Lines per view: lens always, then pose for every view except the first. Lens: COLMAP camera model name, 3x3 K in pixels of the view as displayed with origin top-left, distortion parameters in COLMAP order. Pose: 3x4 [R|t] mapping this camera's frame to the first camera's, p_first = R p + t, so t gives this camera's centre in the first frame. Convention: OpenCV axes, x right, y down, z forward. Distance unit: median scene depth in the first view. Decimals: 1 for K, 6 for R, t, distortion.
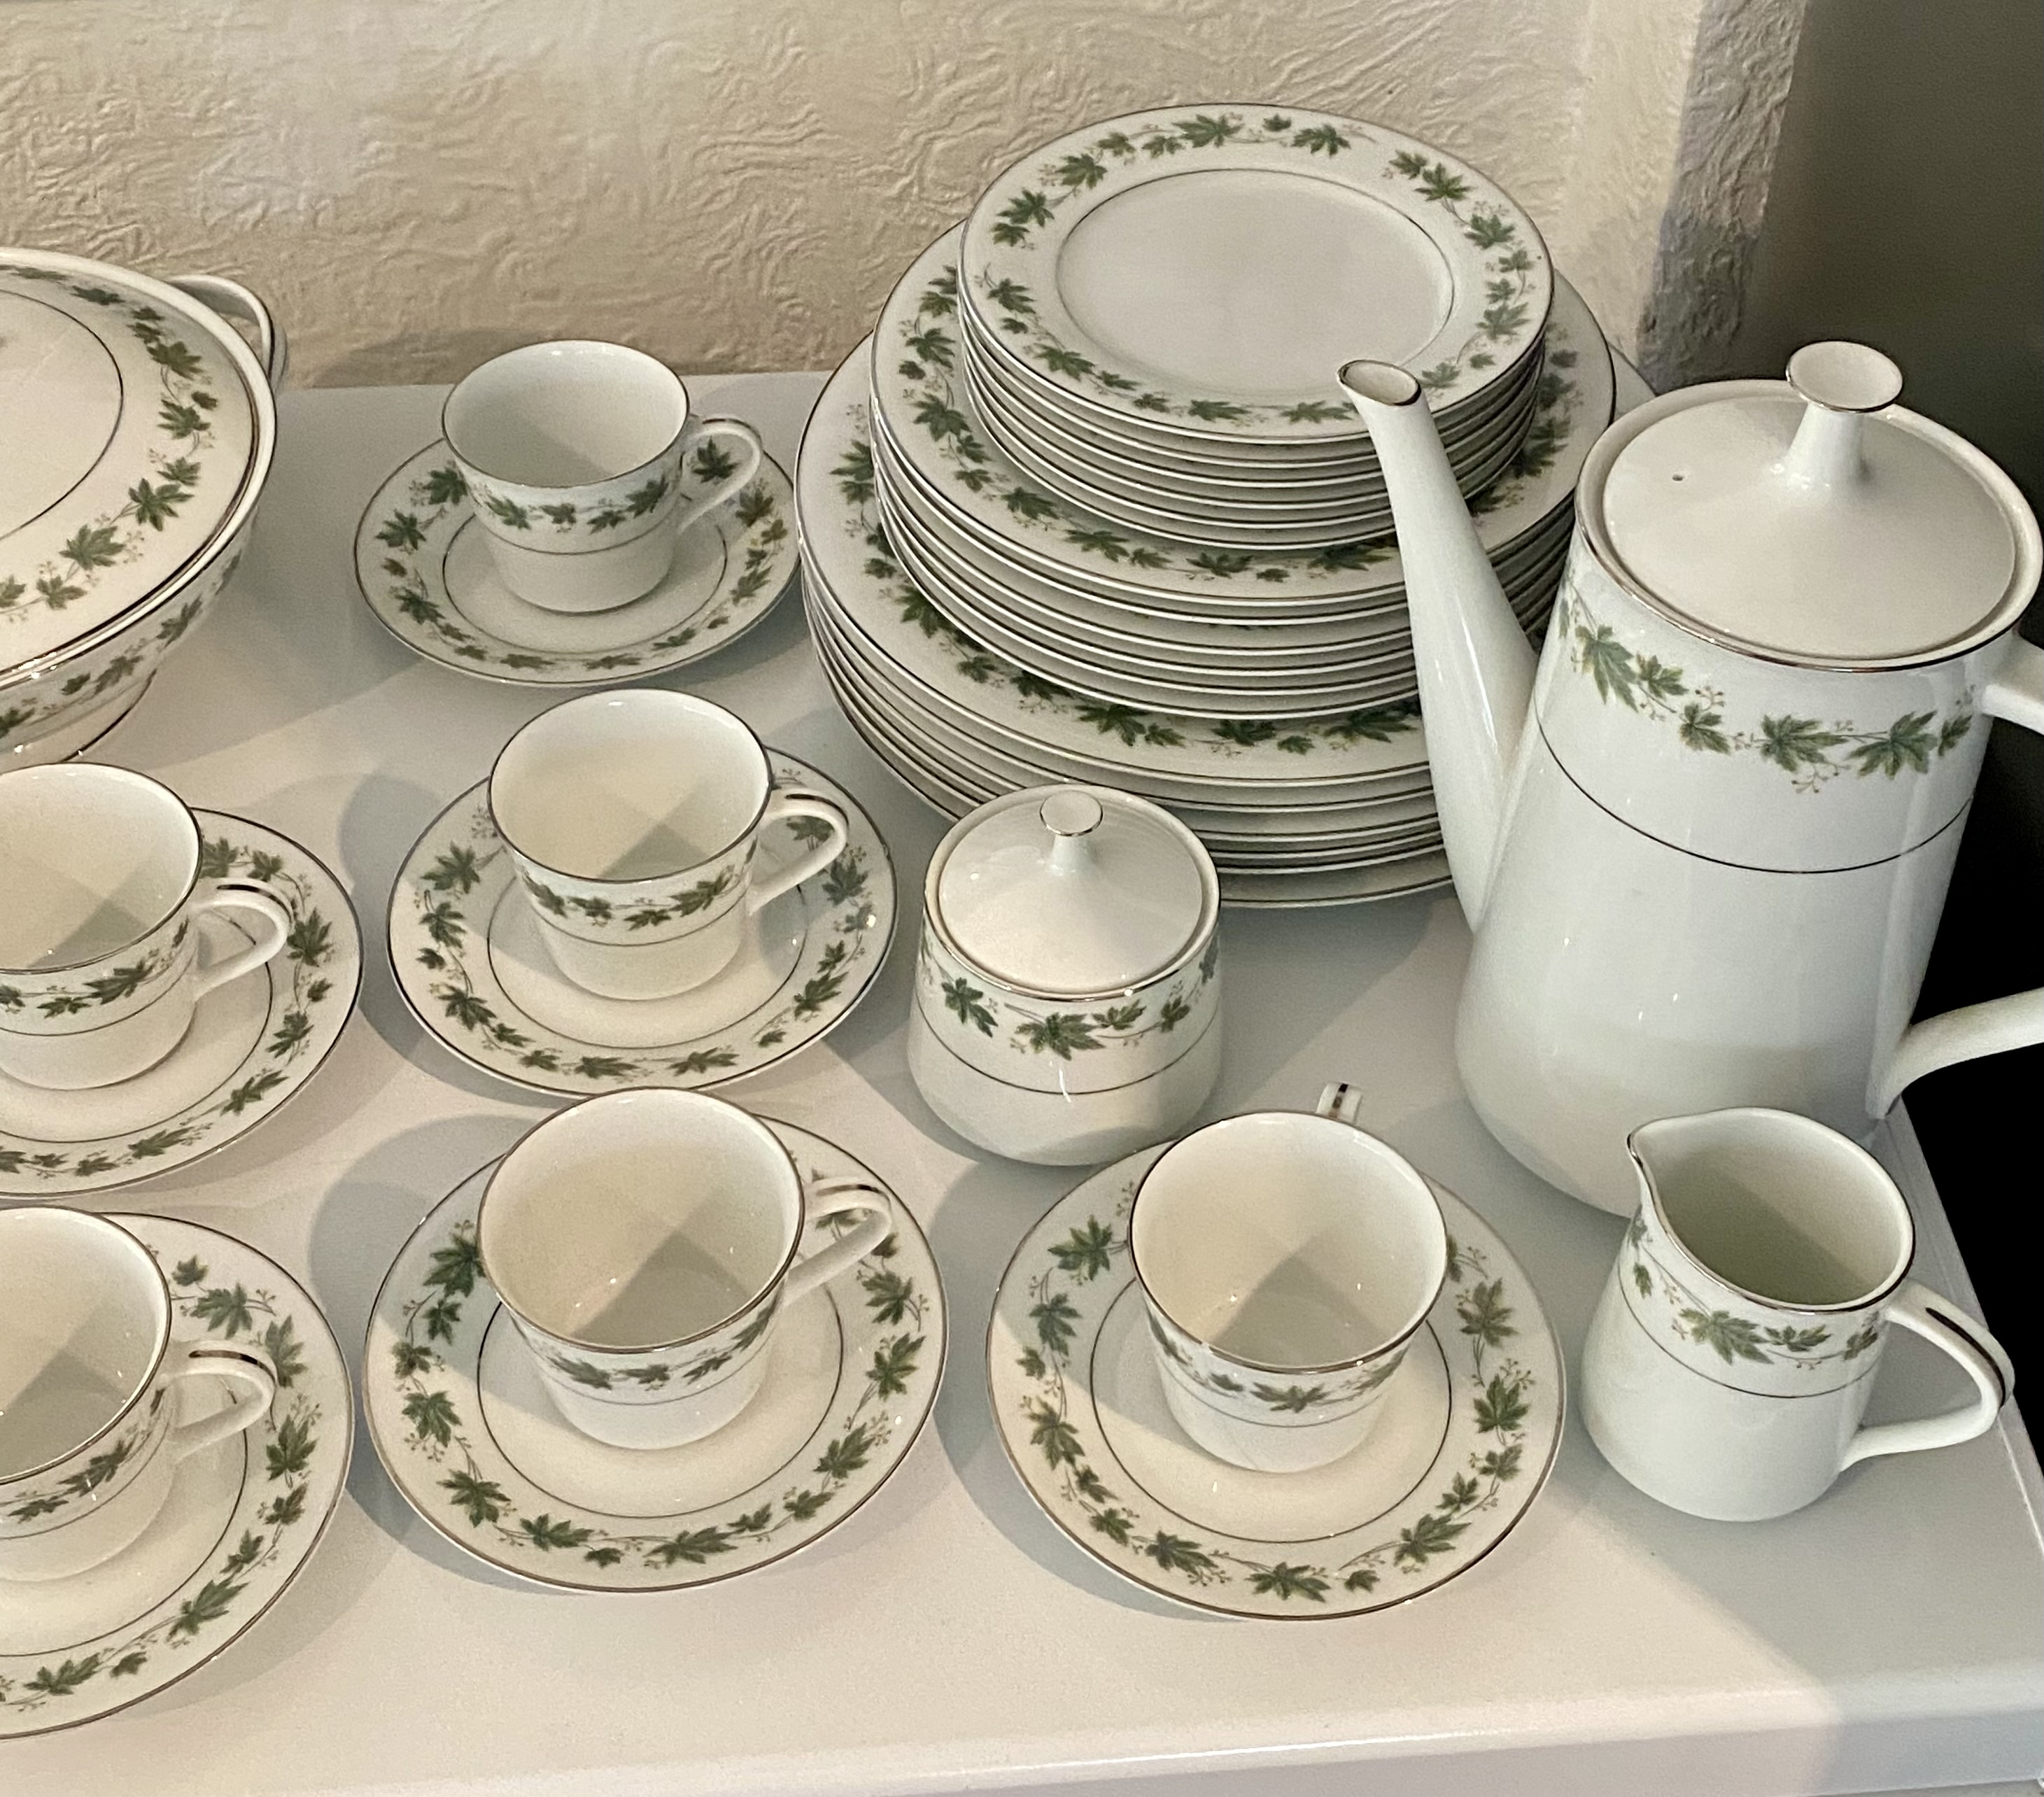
lens RADIAL K [[2912.4, 0, 1063.3], [0, 2912.4, 817.6], [0, 0, 1]] dist [0.235841, -0.849486]
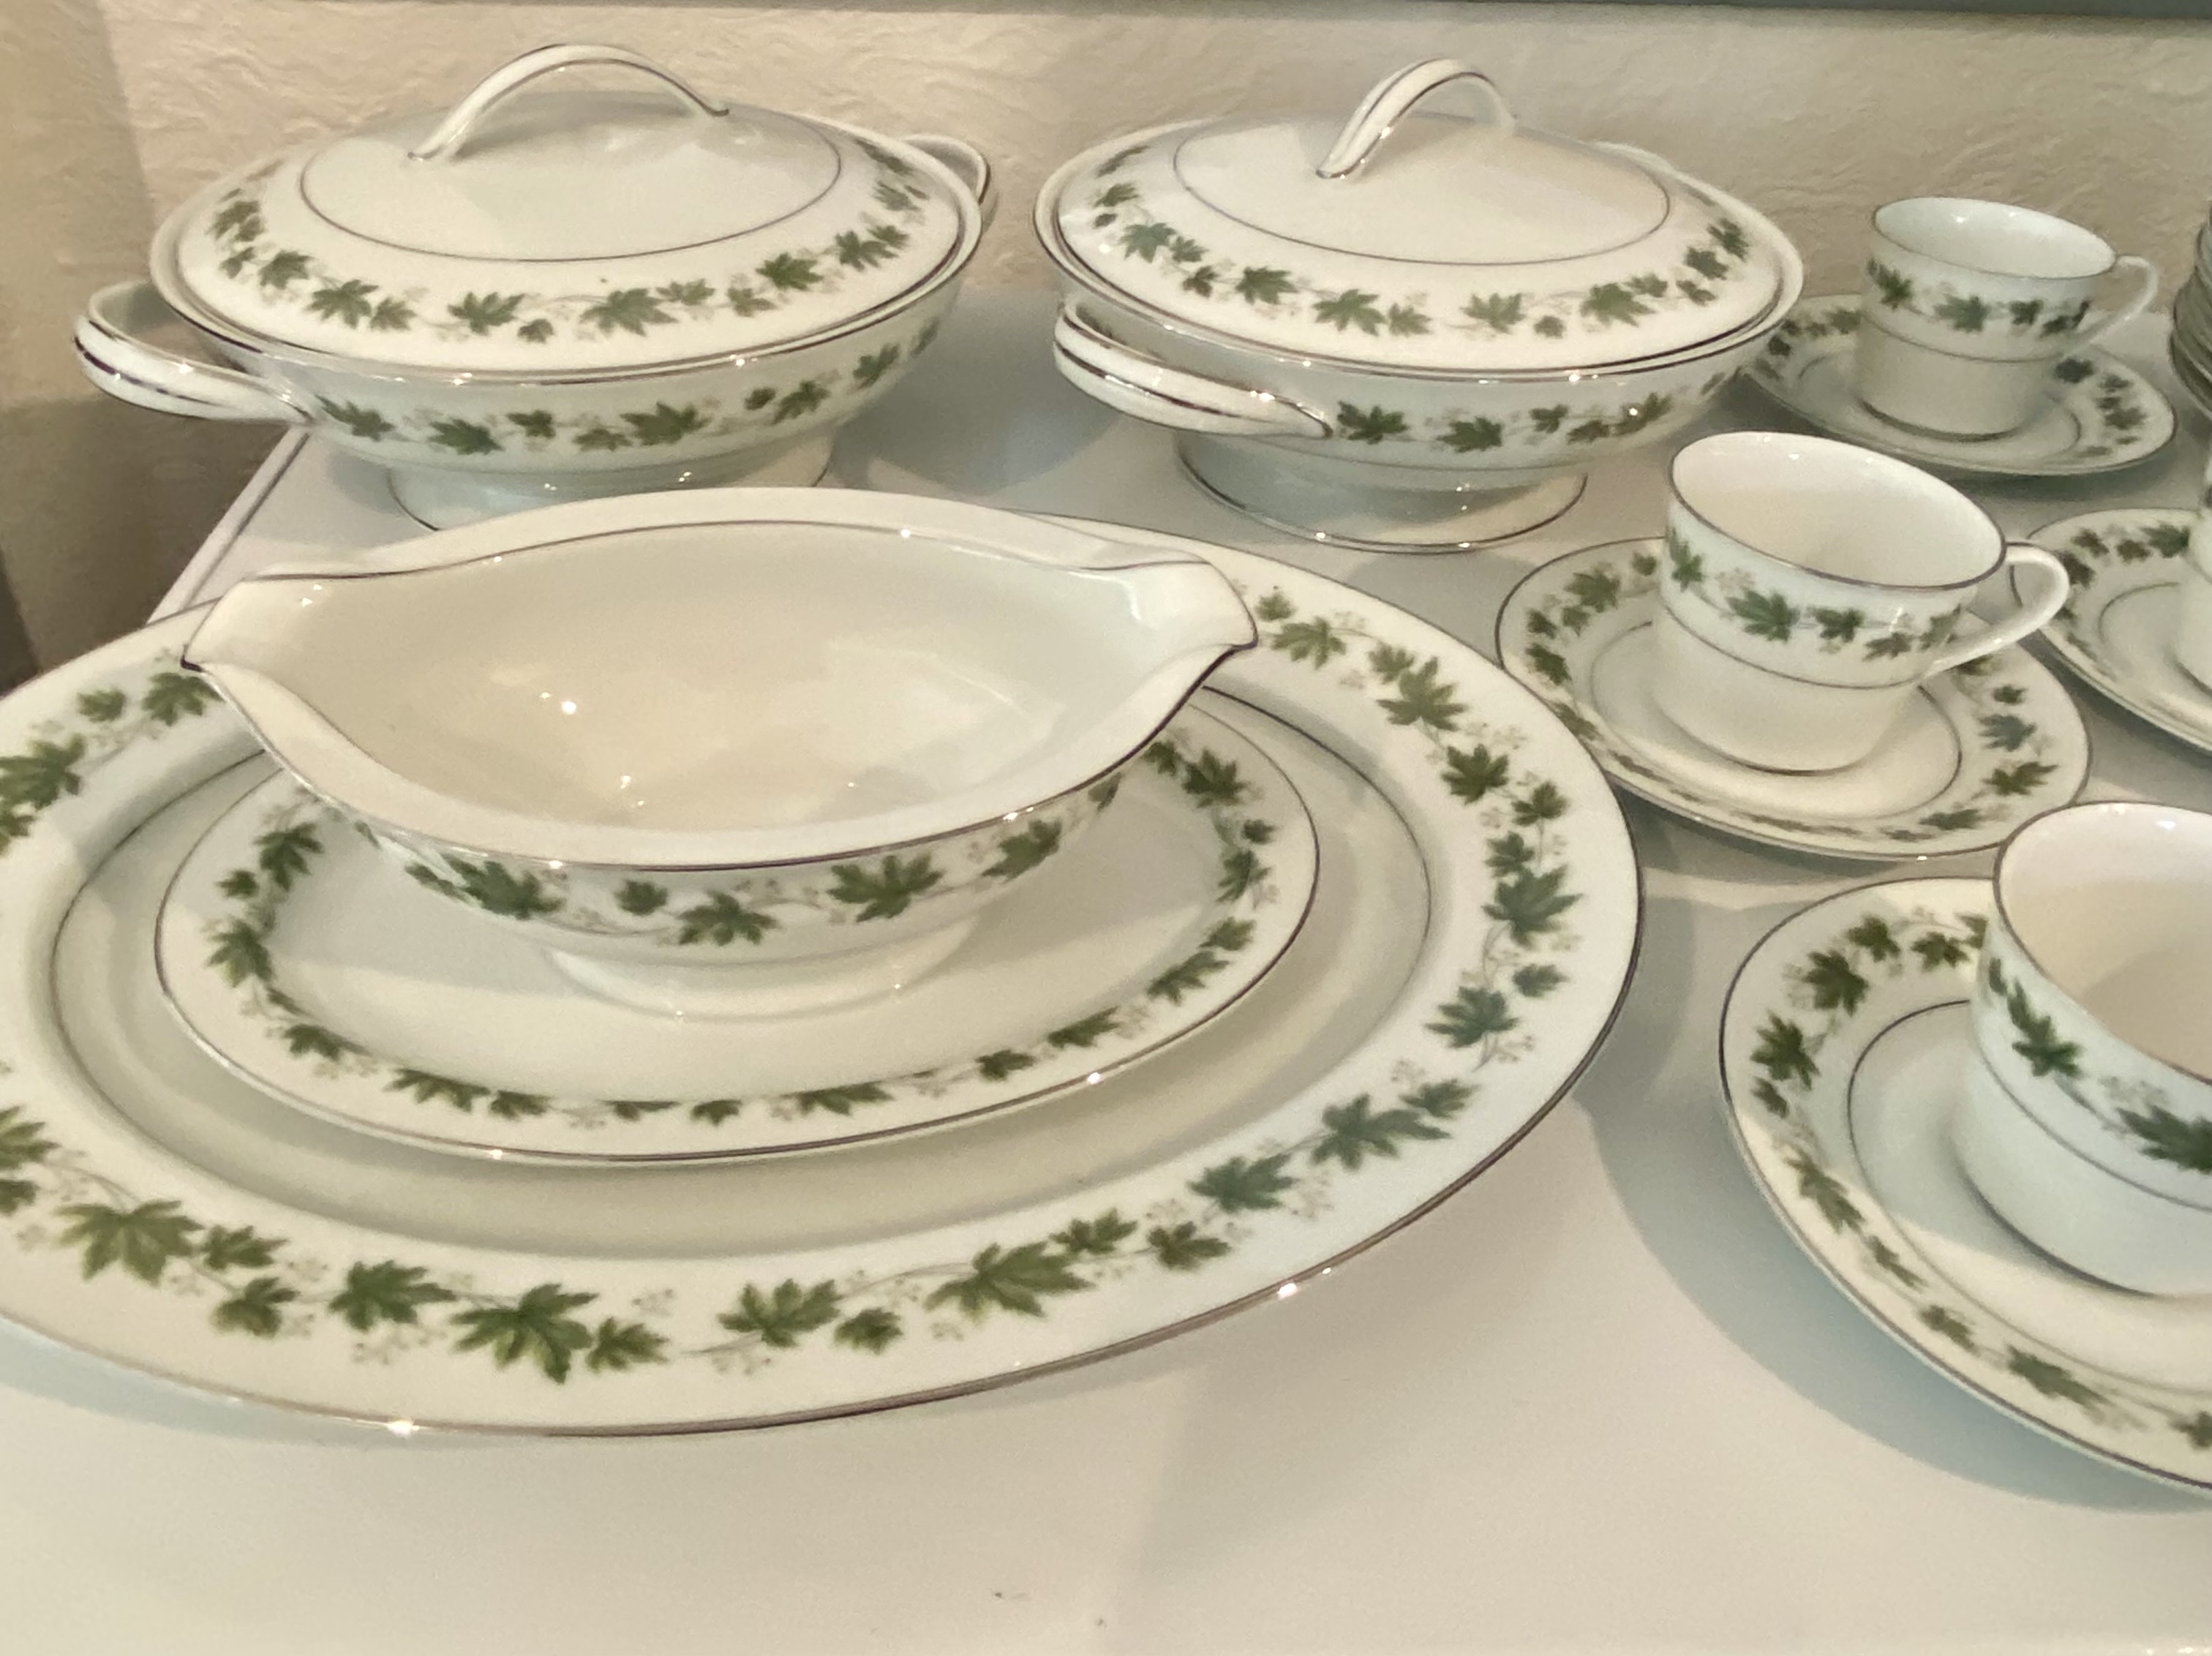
lens RADIAL K [[1770.3, 0, 1115.2], [0, 1770.3, 662.5], [0, 0, 1]] dist [0.117065, -0.165407]
pose [[0.998737, 0.049106, -0.010591, -0.529637], [-0.050229, 0.979333, -0.195918, 0.174564], [0.000751, 0.196203, 0.980563, 0.445460]]
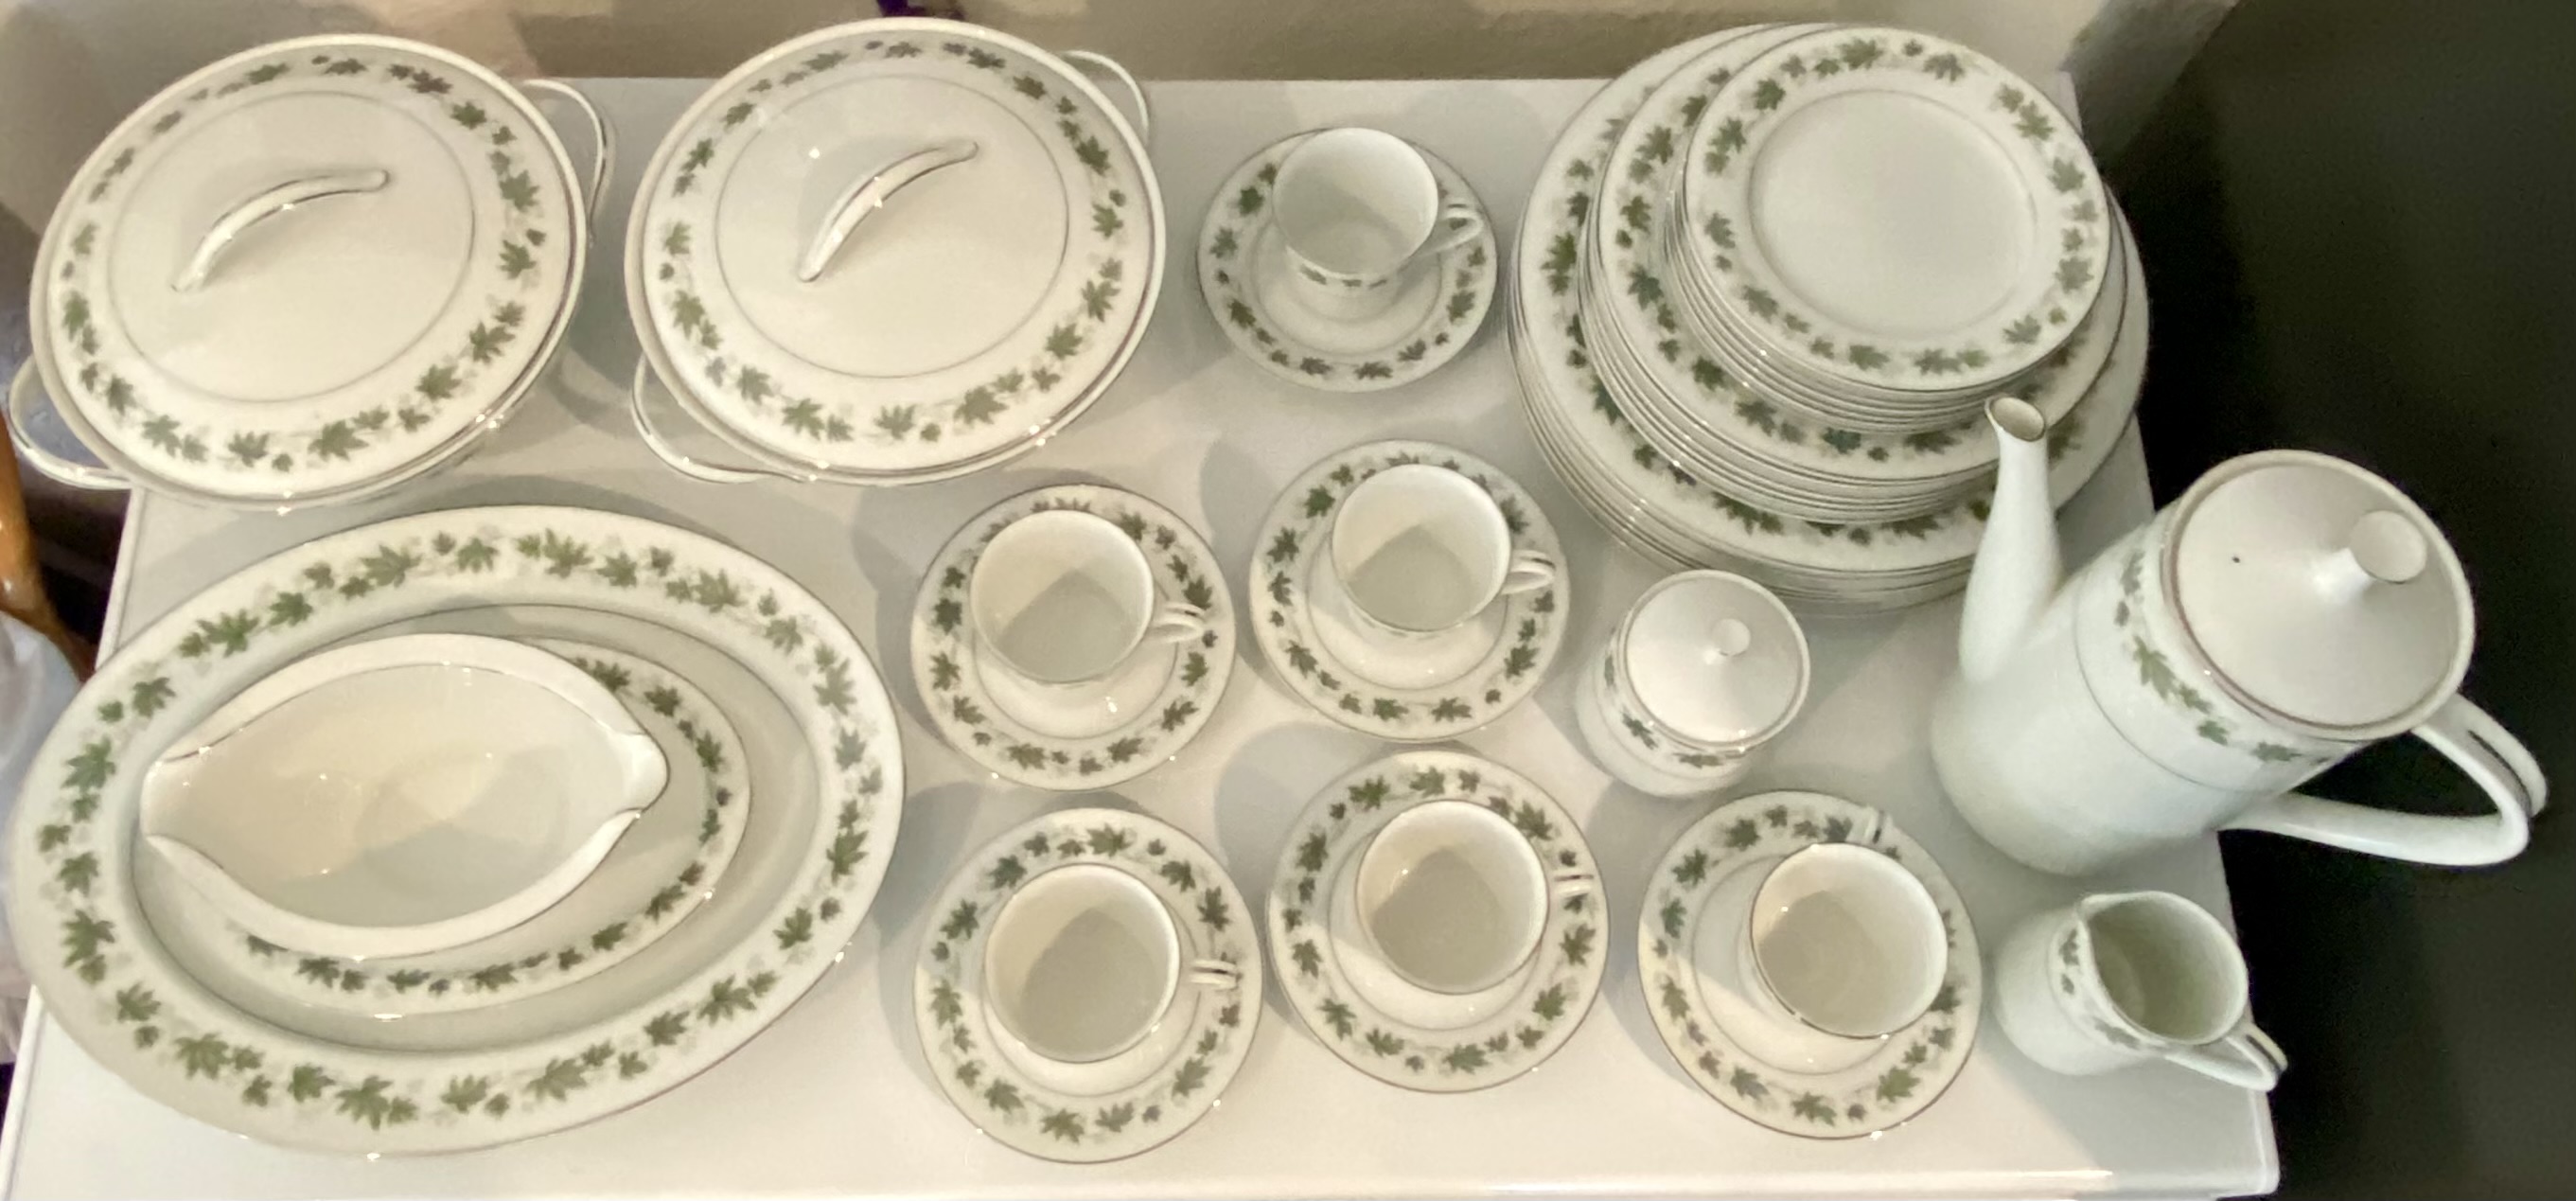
lens RADIAL K [[1810.7, 0, 1260.9], [0, 1810.7, 616.7], [0, 0, 1]] dist [0.108675, -0.145510]
pose [[0.997502, 0.068508, -0.017226, -0.209557], [-0.054504, 0.901538, 0.429254, -0.375906], [0.044937, -0.427243, 0.903019, 0.121646]]
